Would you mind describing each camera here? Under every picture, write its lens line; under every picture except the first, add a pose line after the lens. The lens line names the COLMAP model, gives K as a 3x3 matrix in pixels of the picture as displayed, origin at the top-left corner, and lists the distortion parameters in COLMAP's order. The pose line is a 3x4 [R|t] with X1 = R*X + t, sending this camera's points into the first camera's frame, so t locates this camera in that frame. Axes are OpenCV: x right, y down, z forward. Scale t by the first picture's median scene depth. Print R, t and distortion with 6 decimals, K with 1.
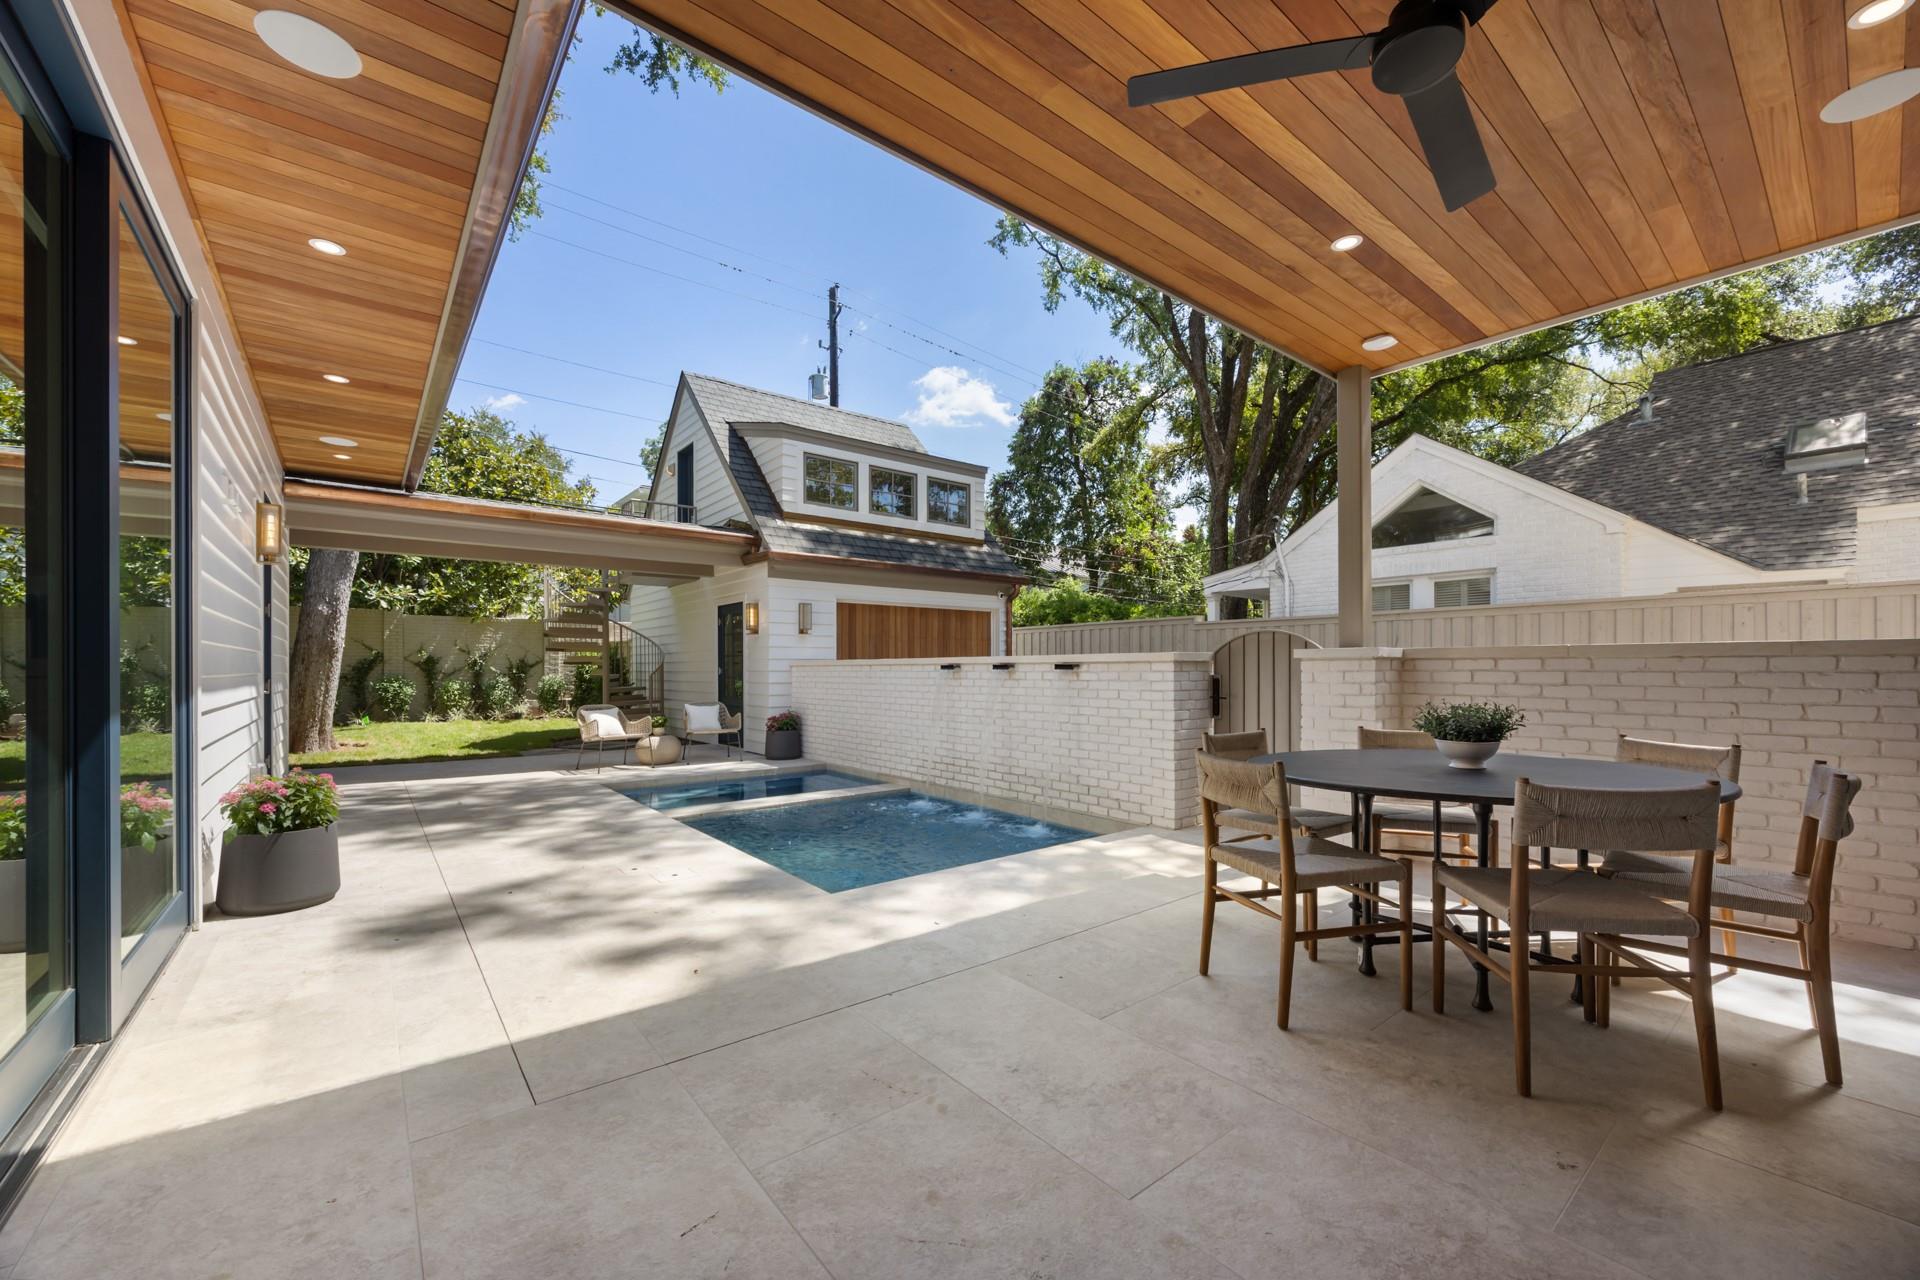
lens RADIAL K [[744.5, 0, 955.4], [0, 744.5, 667.5], [0, 0, 1]] dist [0.000609, 0.000038]
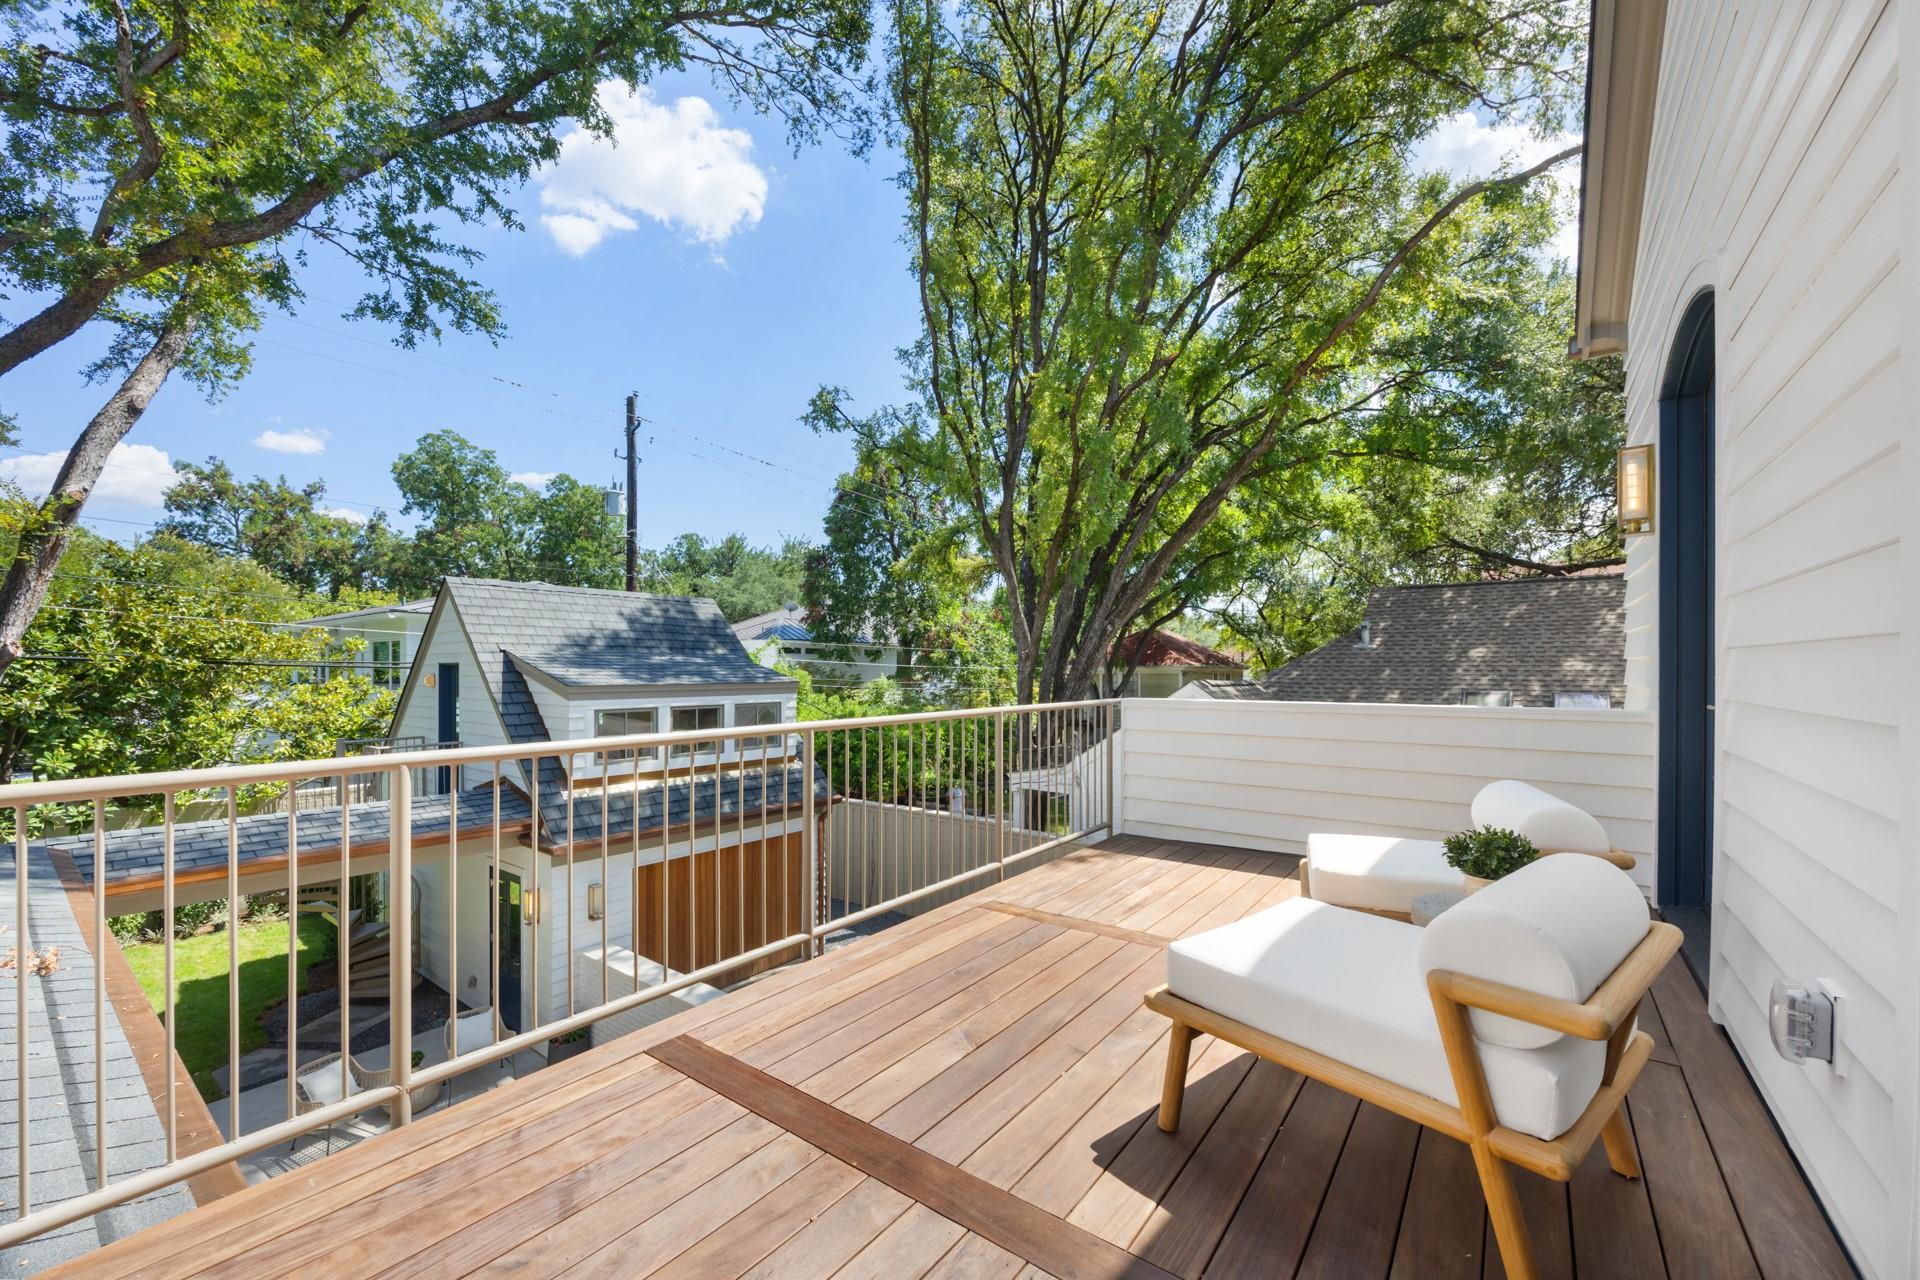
lens RADIAL K [[744.5, 0, 954.5], [0, 744.5, 654.3], [0, 0, 1]] dist [0.000609, 0.000038]
pose [[0.969537, 0.000950, 0.244943, 0.000091], [0.001605, 0.999946, -0.010233, -0.180233], [-0.244939, 0.010314, 0.969484, 0.001706]]
